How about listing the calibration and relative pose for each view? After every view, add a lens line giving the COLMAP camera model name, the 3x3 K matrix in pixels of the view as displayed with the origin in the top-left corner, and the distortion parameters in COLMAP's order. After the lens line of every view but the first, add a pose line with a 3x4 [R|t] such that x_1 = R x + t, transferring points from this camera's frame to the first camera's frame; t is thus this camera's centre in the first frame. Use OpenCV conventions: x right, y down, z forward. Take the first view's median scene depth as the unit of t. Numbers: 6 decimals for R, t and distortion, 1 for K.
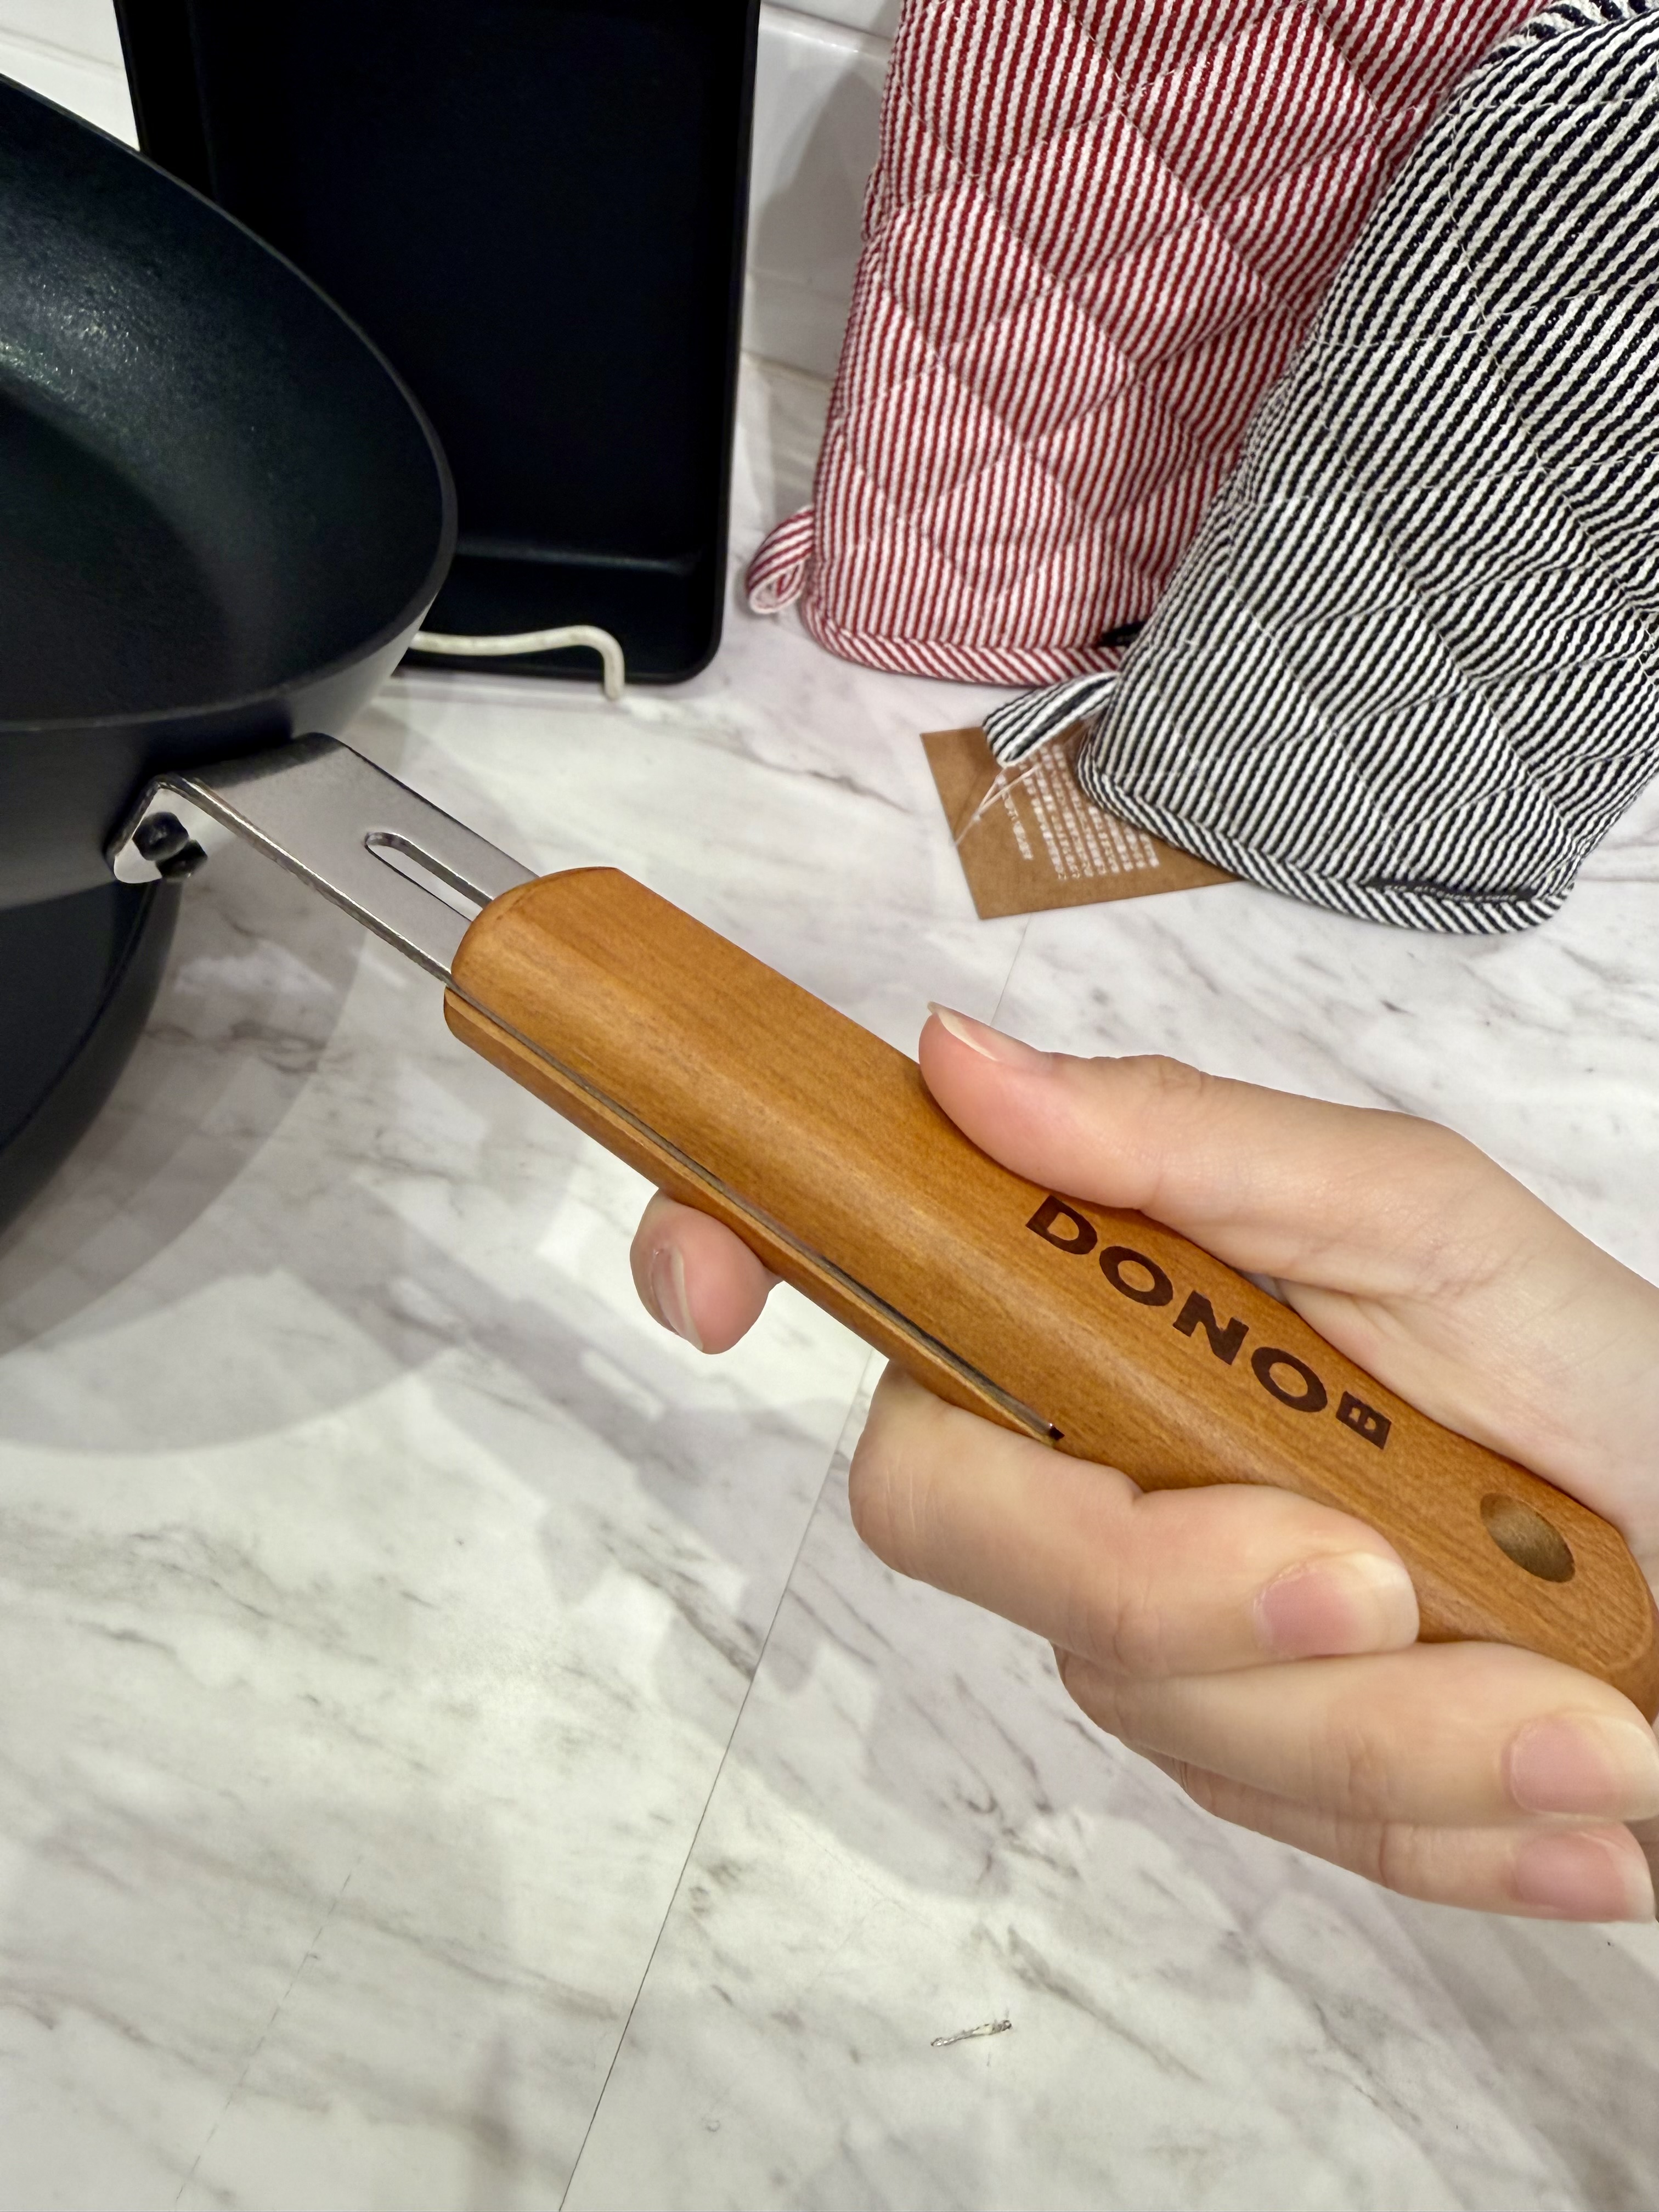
lens RADIAL K [[1617.9, 0, 807.9], [0, 1617.9, 985.5], [0, 0, 1]] dist [-0.006000, 0.003240]
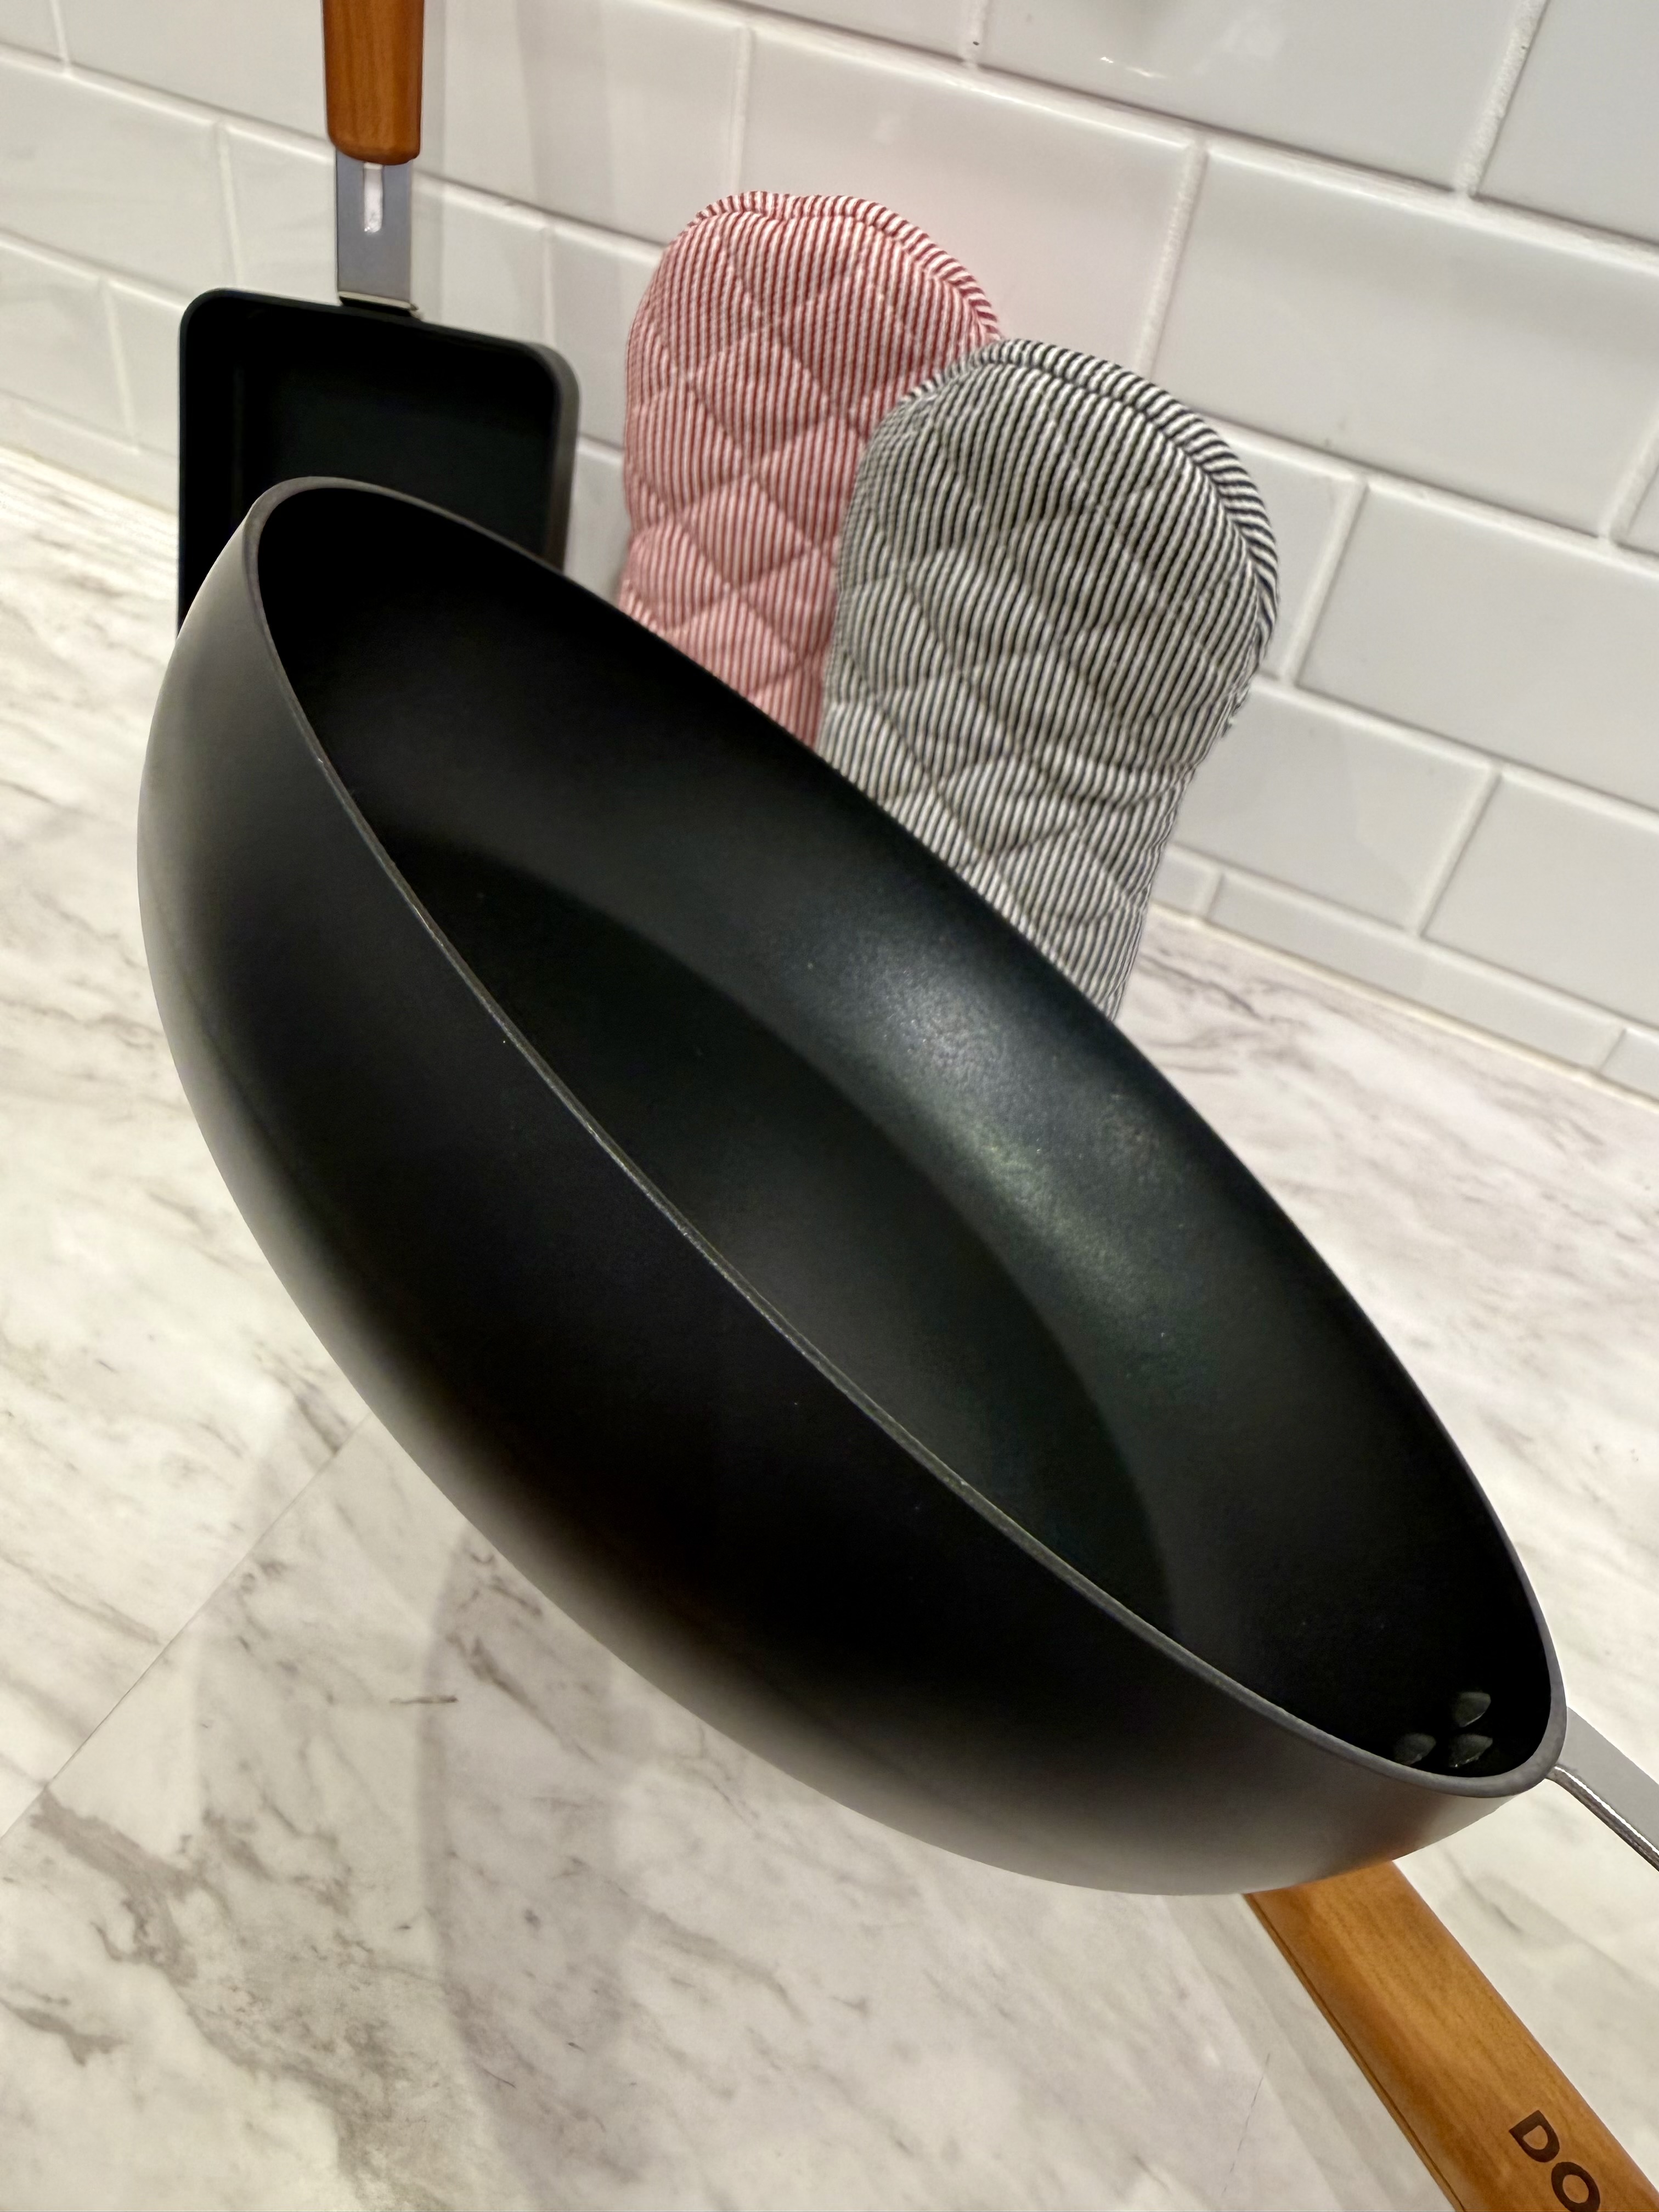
lens RADIAL K [[1624.3, 0, 821.7], [0, 1624.3, 1016.4], [0, 0, 1]] dist [-0.006349, -0.004545]
pose [[0.993146, 0.103440, -0.054421, 0.443238], [-0.115372, 0.942178, -0.314625, 0.519072], [0.018729, 0.318748, 0.947655, -0.409282]]
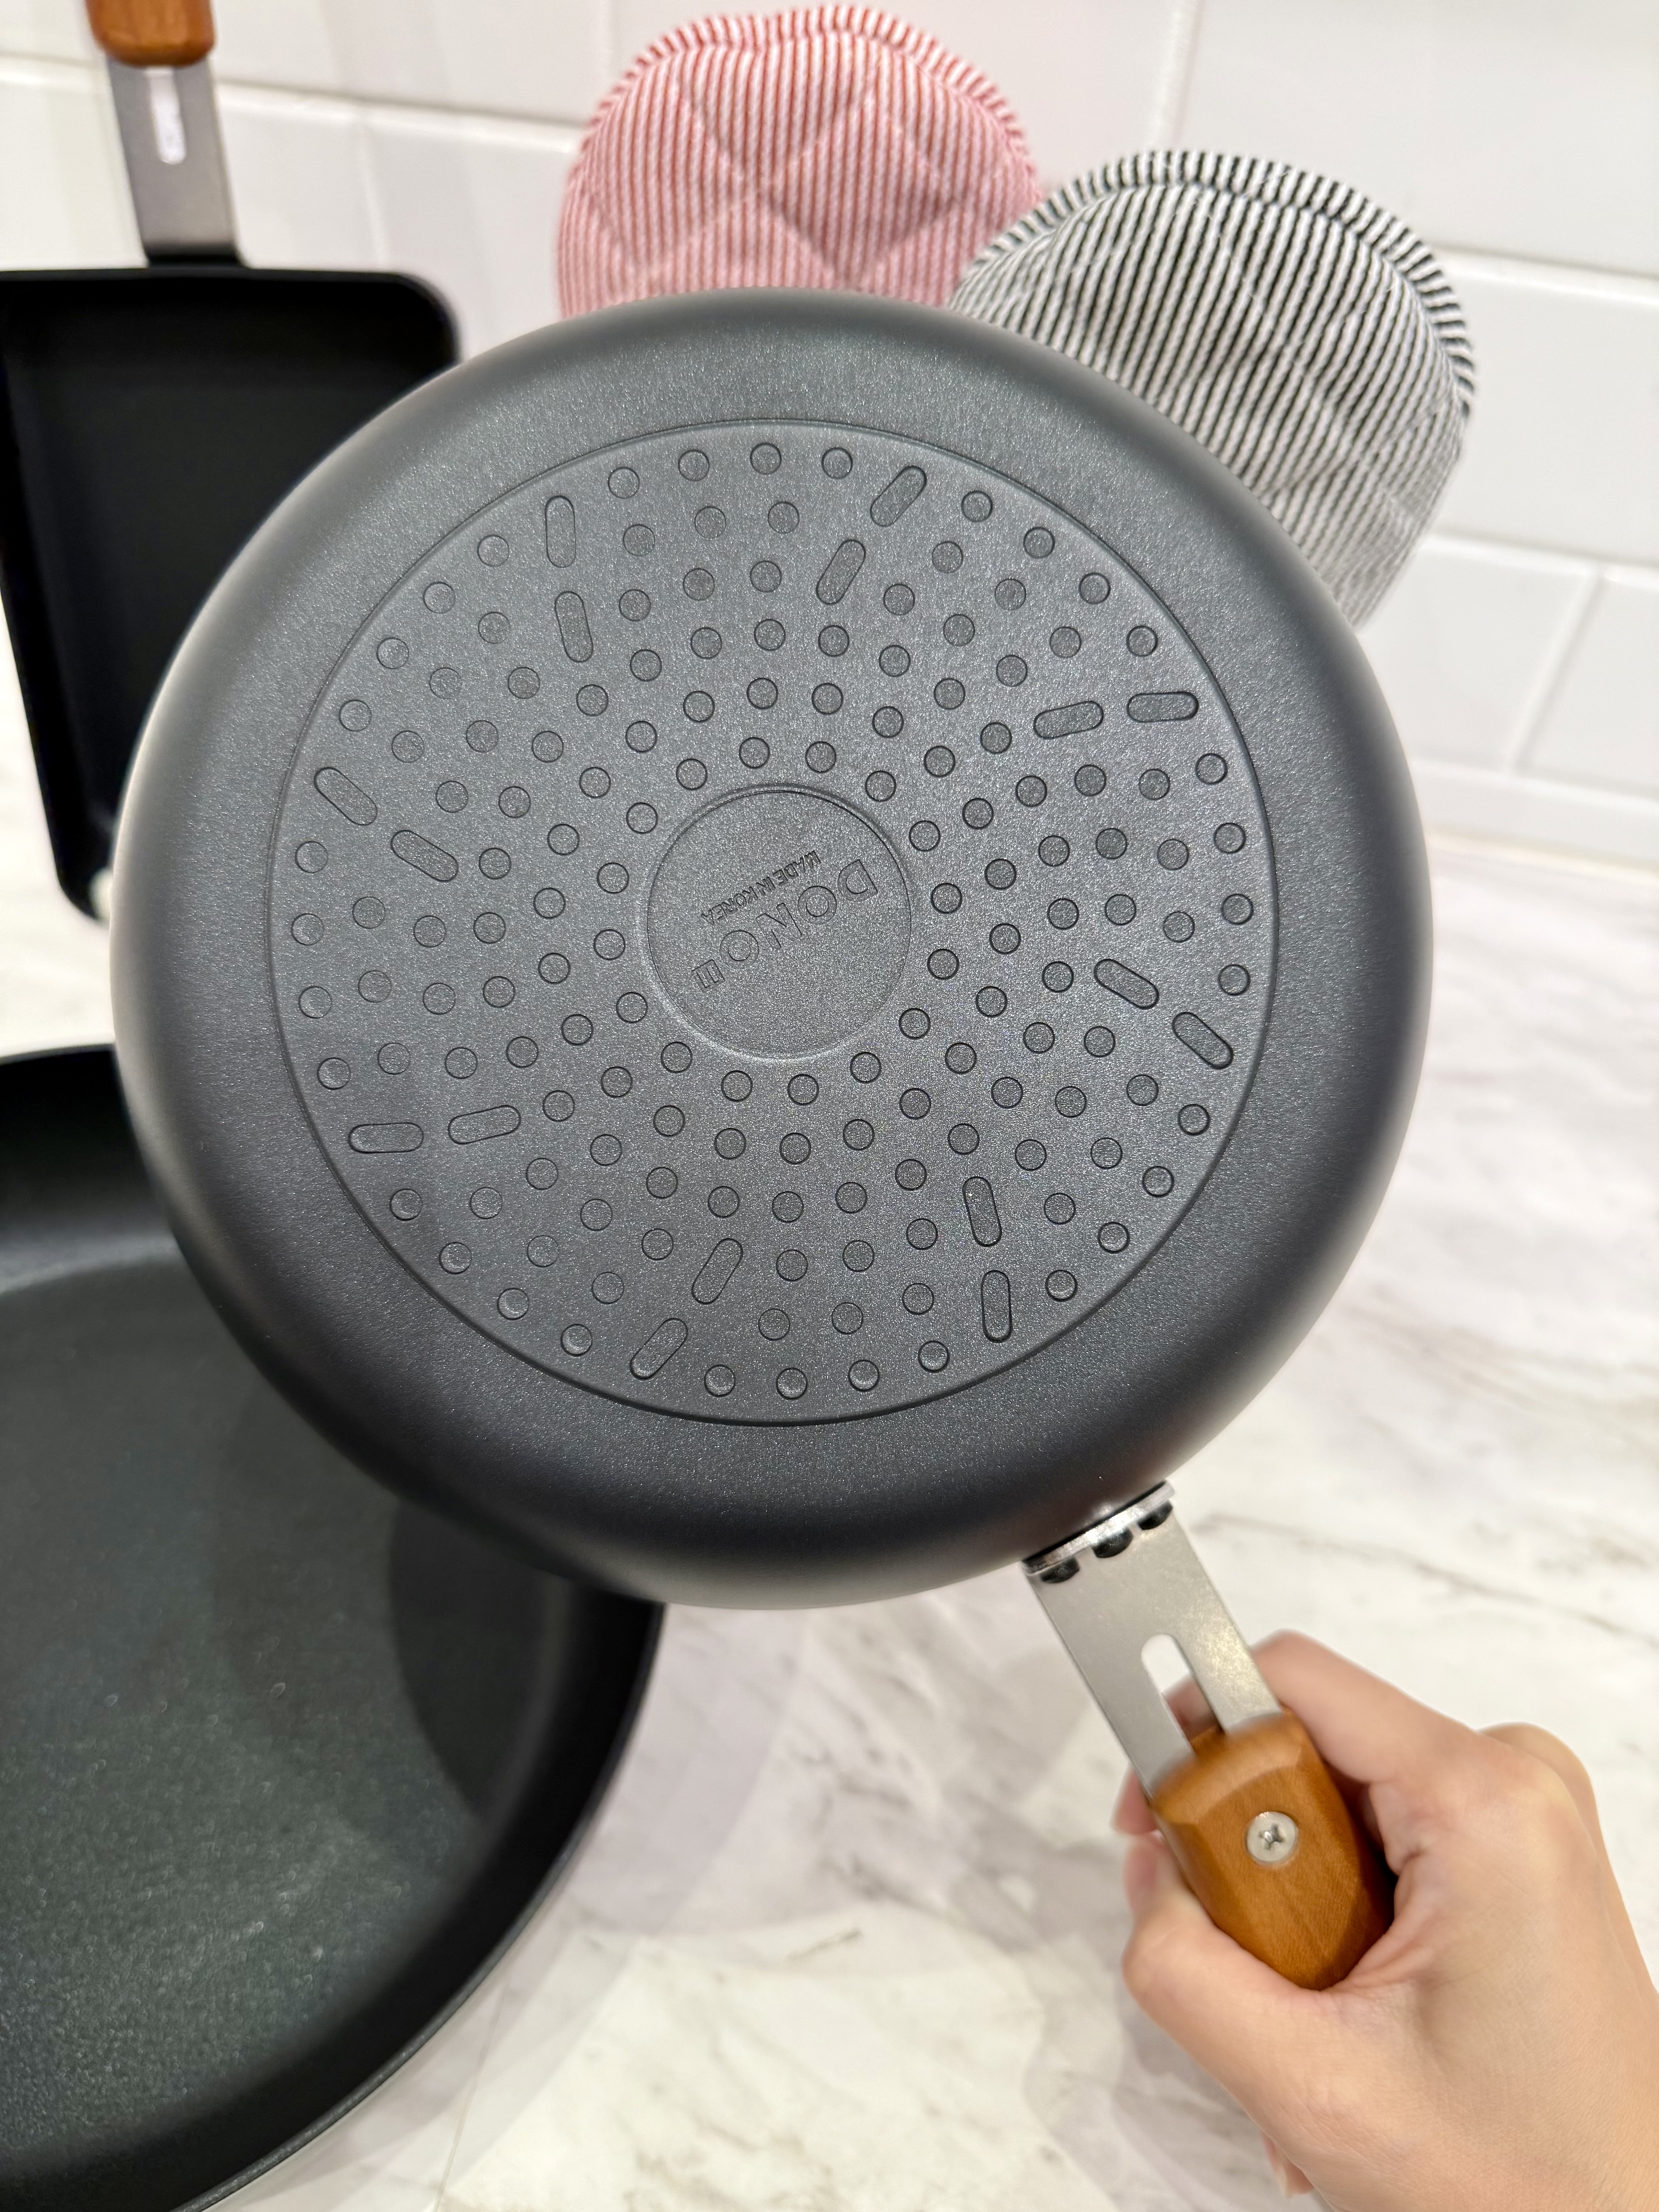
lens RADIAL K [[1653.2, 0, 829.5], [0, 1653.2, 1106.0], [0, 0, 1]] dist [-0.028212, 0.004031]
pose [[0.988215, -0.129448, 0.081694, 0.088787], [0.143800, 0.968005, -0.205639, 0.339700], [-0.052461, 0.214963, 0.975212, -0.205828]]
